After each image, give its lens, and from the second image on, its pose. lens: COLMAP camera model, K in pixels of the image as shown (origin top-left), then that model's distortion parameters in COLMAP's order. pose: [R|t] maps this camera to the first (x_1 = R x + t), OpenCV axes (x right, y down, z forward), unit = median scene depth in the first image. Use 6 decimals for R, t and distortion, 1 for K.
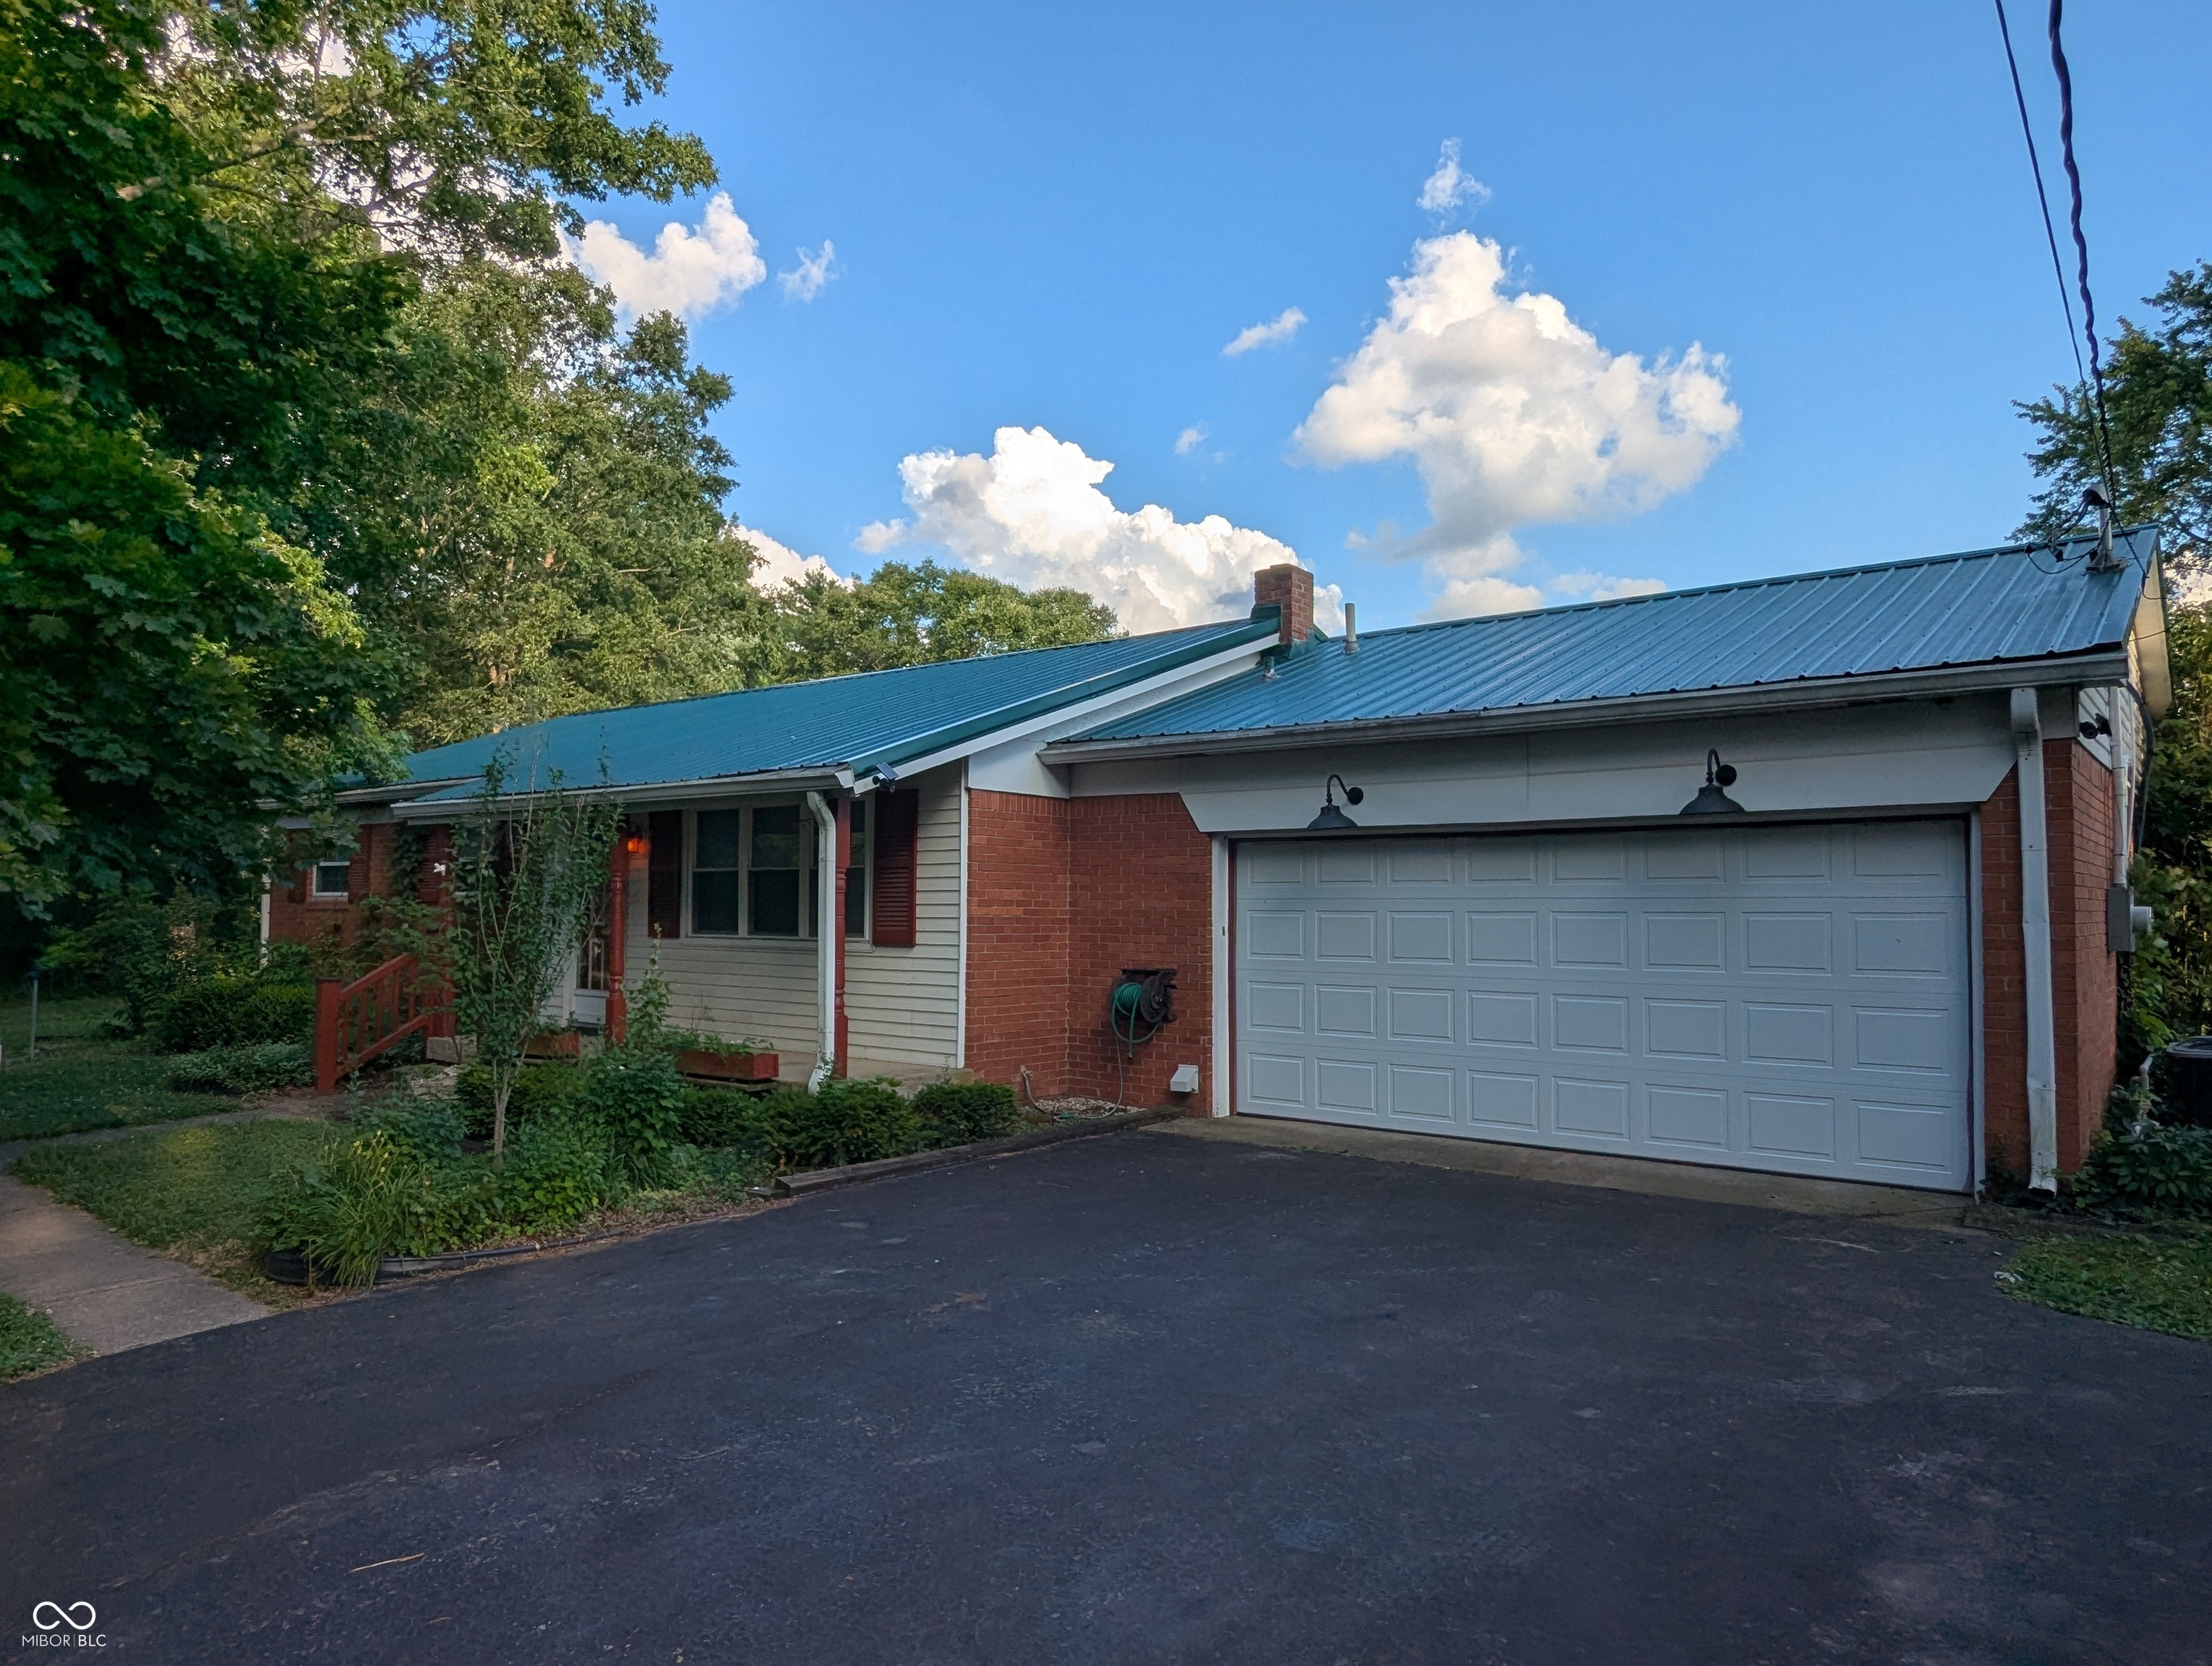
lens RADIAL K [[1039.5, 0, 1098.4], [0, 1039.5, 895.1], [0, 0, 1]] dist [-0.000426, -0.000057]
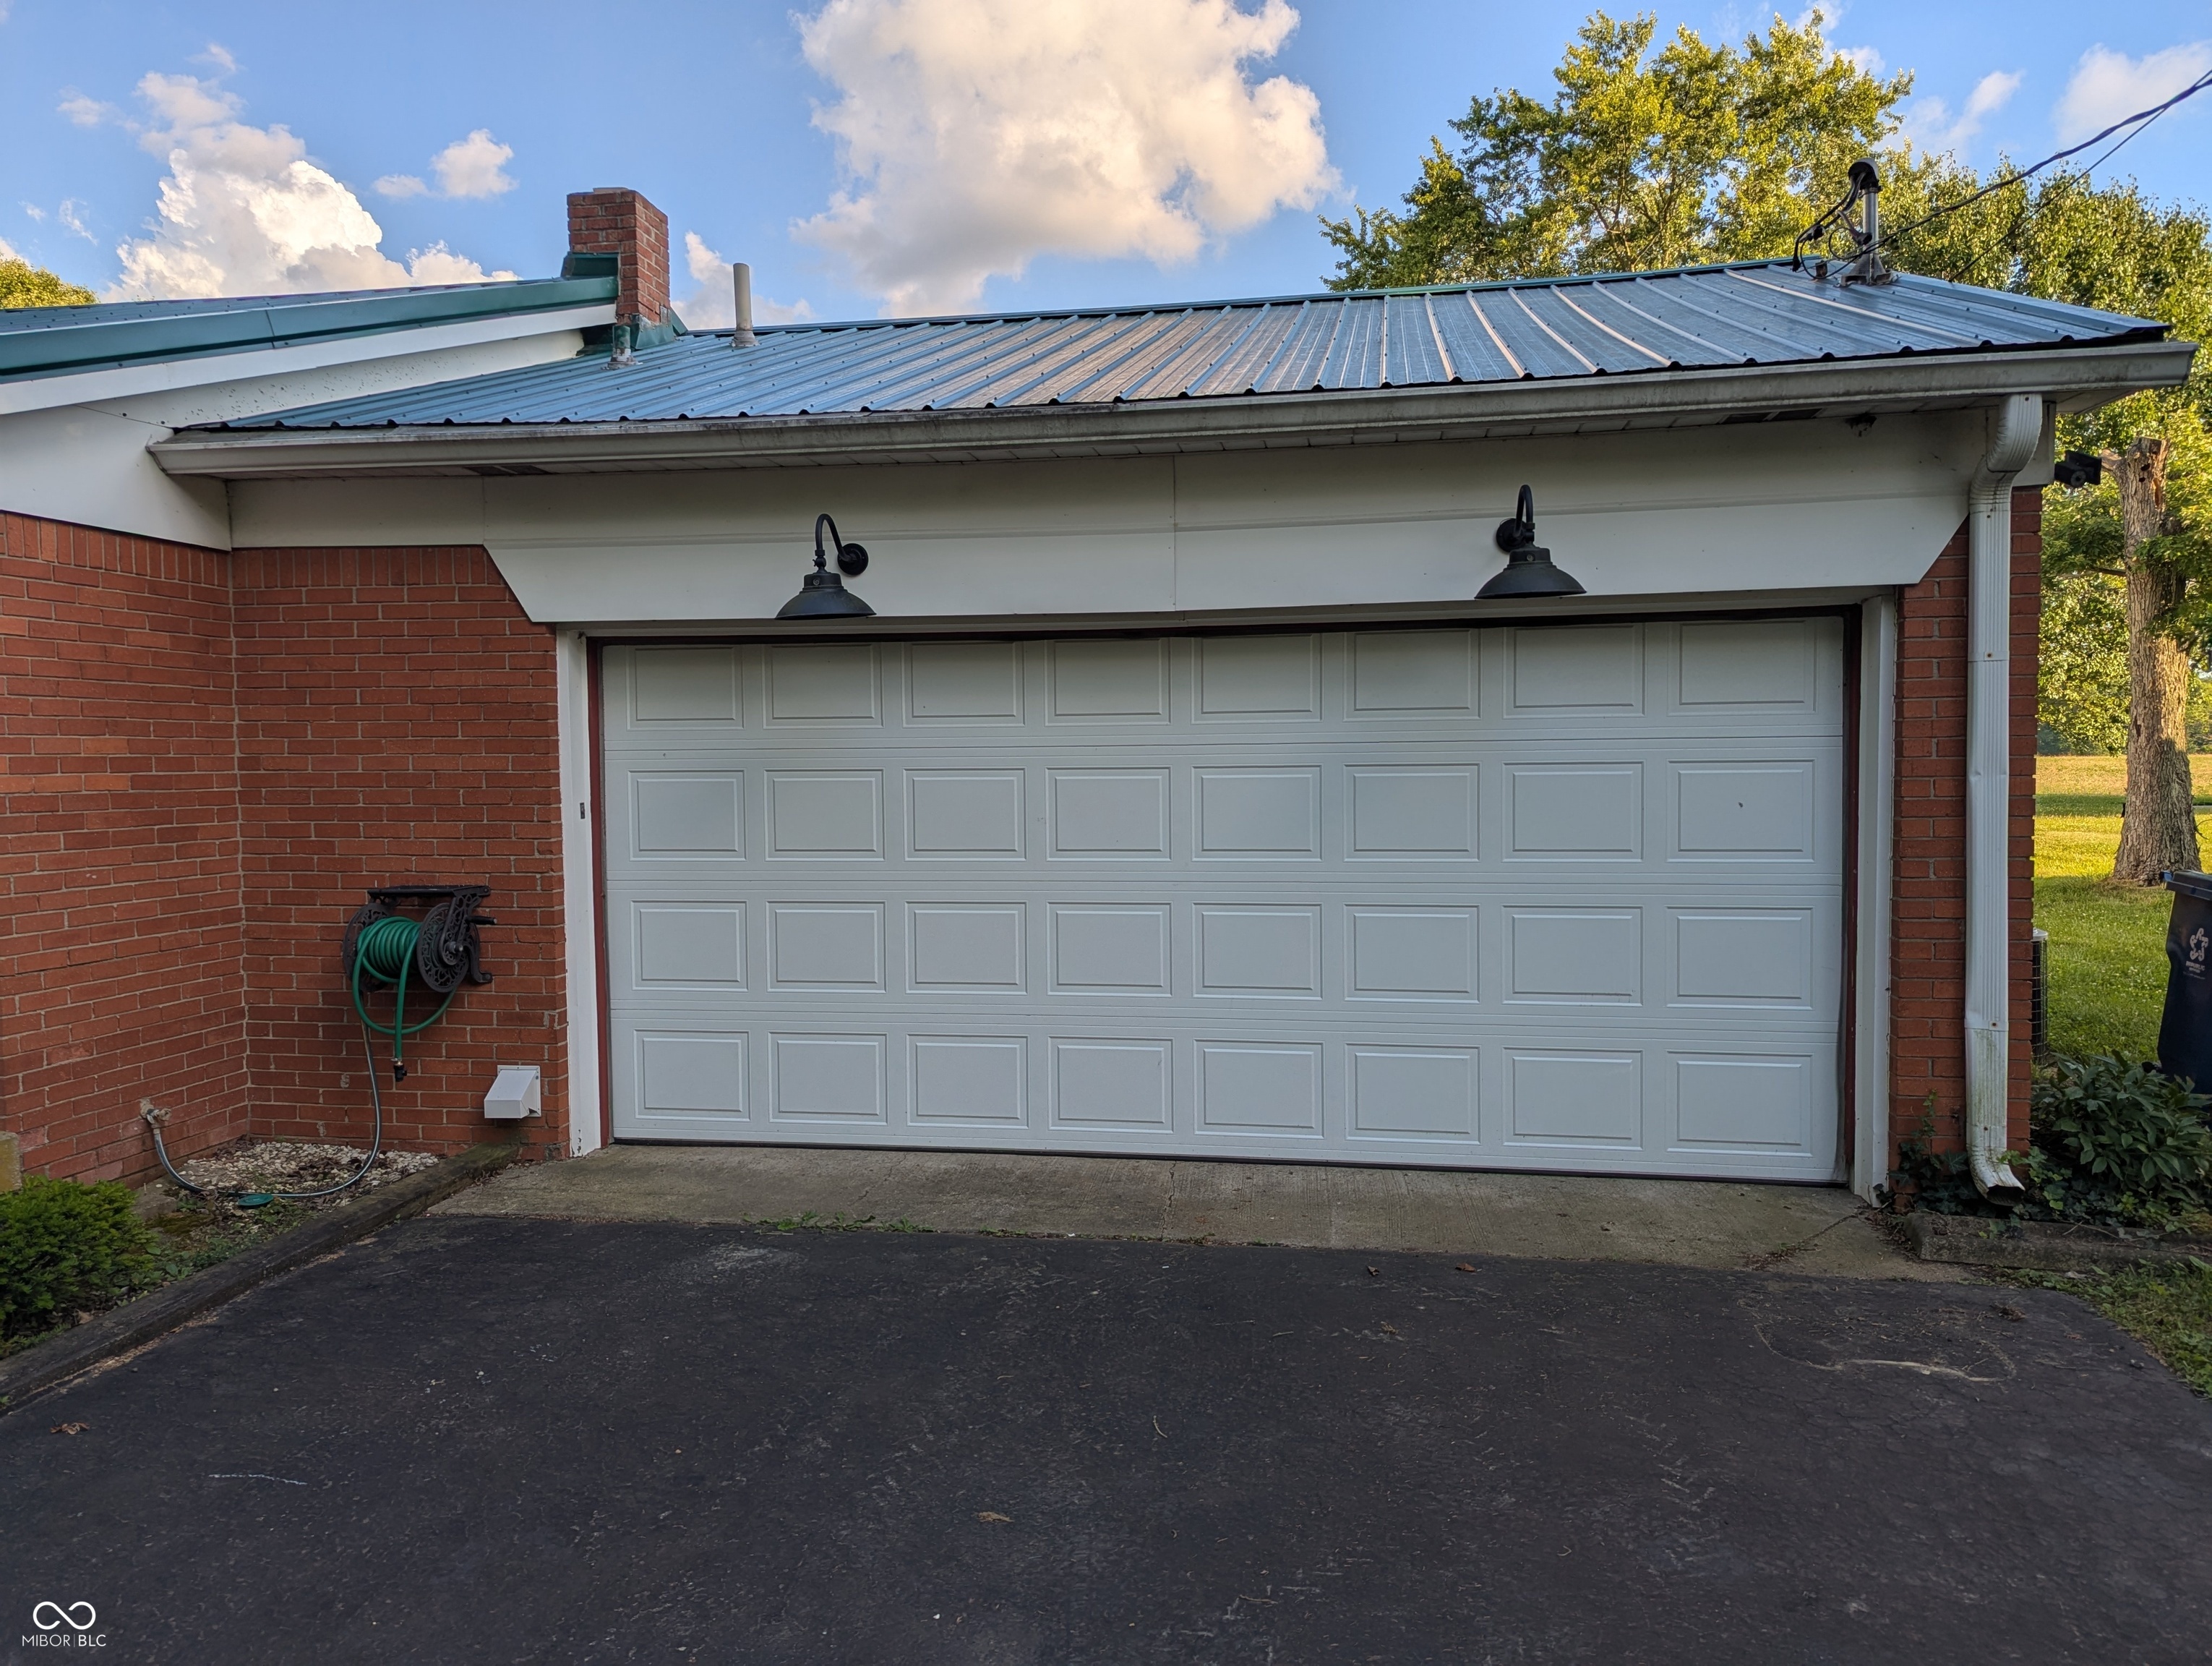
lens RADIAL K [[1532.9, 0, 1106.0], [0, 1532.9, 833.0], [0, 0, 1]] dist [0.042867, -0.003973]
pose [[0.882727, -0.036203, 0.468490, -0.014349], [0.008595, 0.998105, 0.060934, -0.000318], [-0.469808, -0.049762, 0.881365, 0.176426]]
